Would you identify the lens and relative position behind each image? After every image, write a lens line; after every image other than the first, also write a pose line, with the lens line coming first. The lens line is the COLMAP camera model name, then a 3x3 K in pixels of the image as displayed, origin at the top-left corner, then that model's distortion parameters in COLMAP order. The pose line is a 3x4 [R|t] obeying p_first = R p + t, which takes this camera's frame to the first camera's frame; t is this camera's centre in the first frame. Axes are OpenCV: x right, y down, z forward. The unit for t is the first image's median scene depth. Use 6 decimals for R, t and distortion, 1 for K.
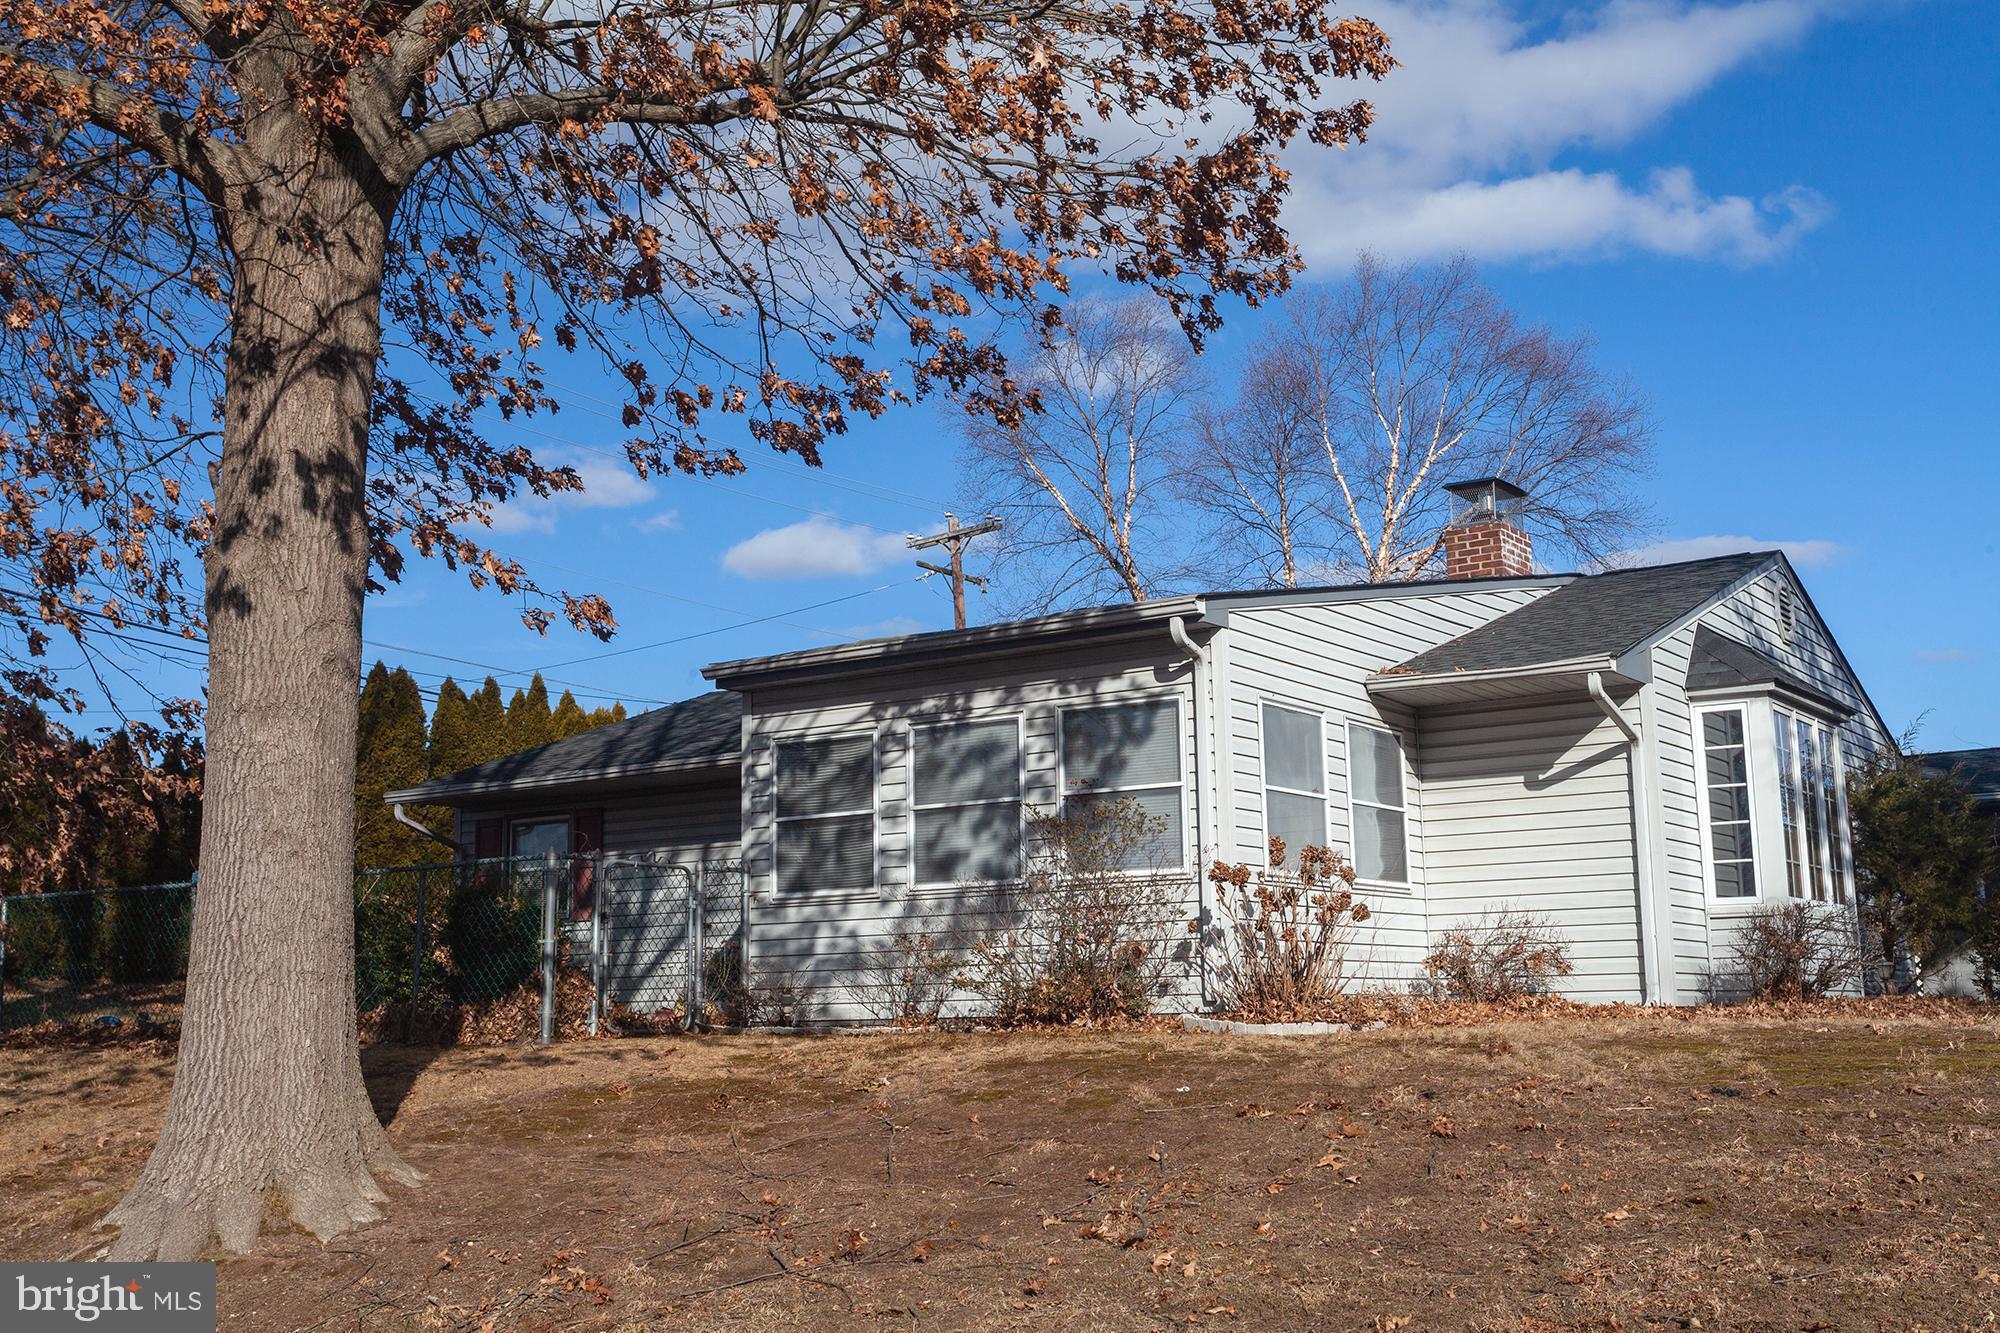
lens RADIAL K [[2116.1, 0, 1000.0], [0, 2116.1, 666.5], [0, 0, 1]] dist [-0.008991, -0.004331]
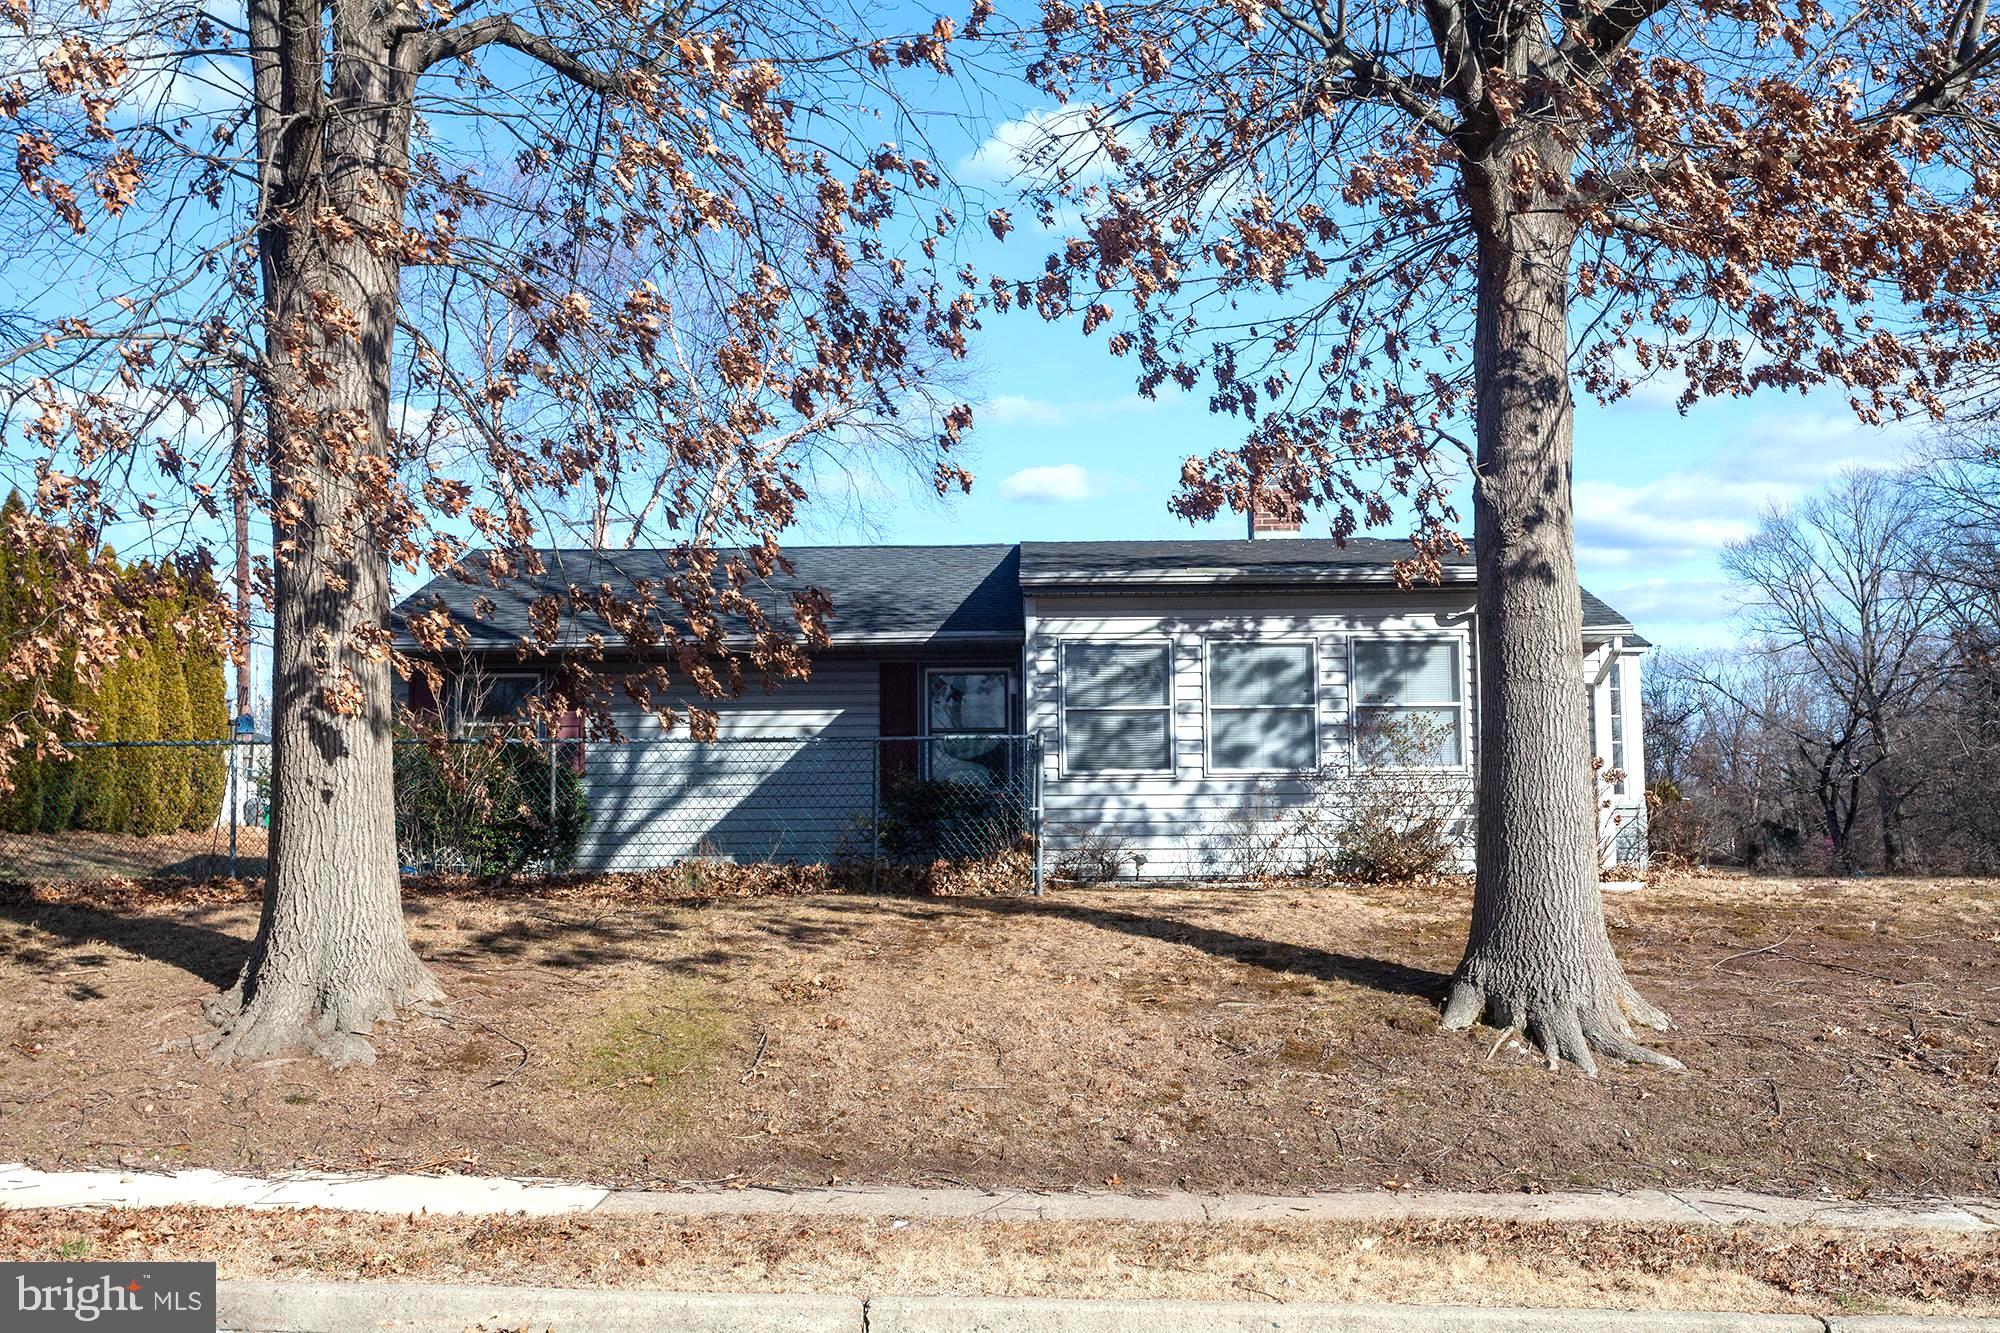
lens RADIAL K [[2083.0, 0, 1000.0], [0, 2083.0, 666.5], [0, 0, 1]] dist [0.022782, -0.007283]
pose [[0.855842, 0.057803, 0.513998, -0.781072], [-0.092546, 0.994813, 0.042221, 0.002680], [-0.508891, -0.083703, 0.856752, 0.016769]]
